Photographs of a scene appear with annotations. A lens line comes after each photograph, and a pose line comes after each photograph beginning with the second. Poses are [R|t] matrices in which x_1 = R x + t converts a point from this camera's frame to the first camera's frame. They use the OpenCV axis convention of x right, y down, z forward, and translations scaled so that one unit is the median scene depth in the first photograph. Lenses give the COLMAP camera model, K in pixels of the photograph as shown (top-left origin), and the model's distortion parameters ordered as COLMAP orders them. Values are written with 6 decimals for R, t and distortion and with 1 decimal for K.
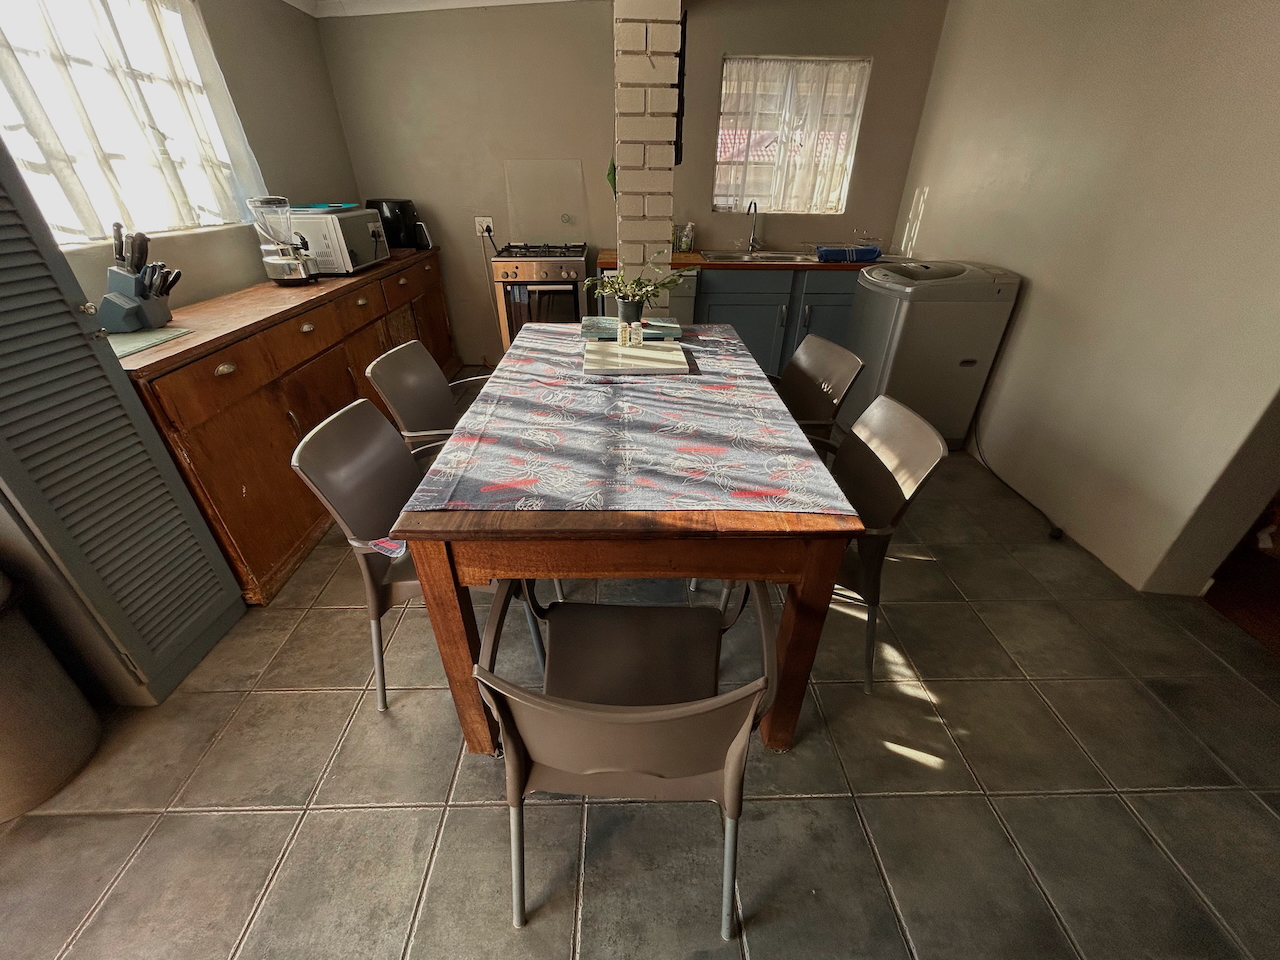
lens RADIAL K [[514.4, 0, 643.4], [0, 514.4, 481.6], [0, 0, 1]] dist [-0.001044, 0.000347]
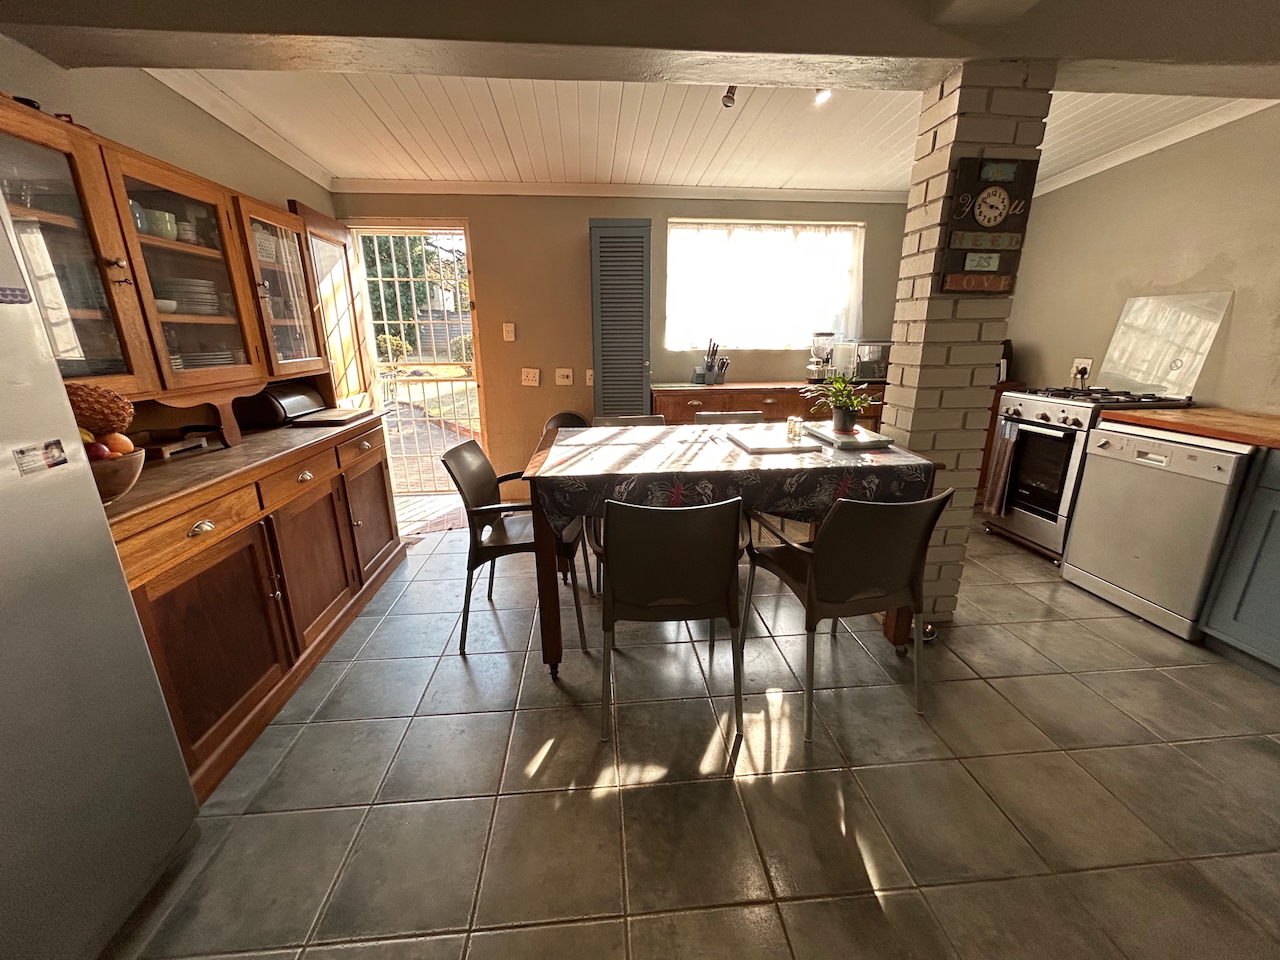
lens RADIAL K [[514.4, 0, 638.9], [0, 514.4, 482.2], [0, 0, 1]] dist [-0.001044, 0.000347]
pose [[0.059716, 0.273005, -0.960157, 1.177428], [-0.511097, 0.834592, 0.205515, -0.253415], [0.857446, 0.478461, 0.189370, 0.554366]]
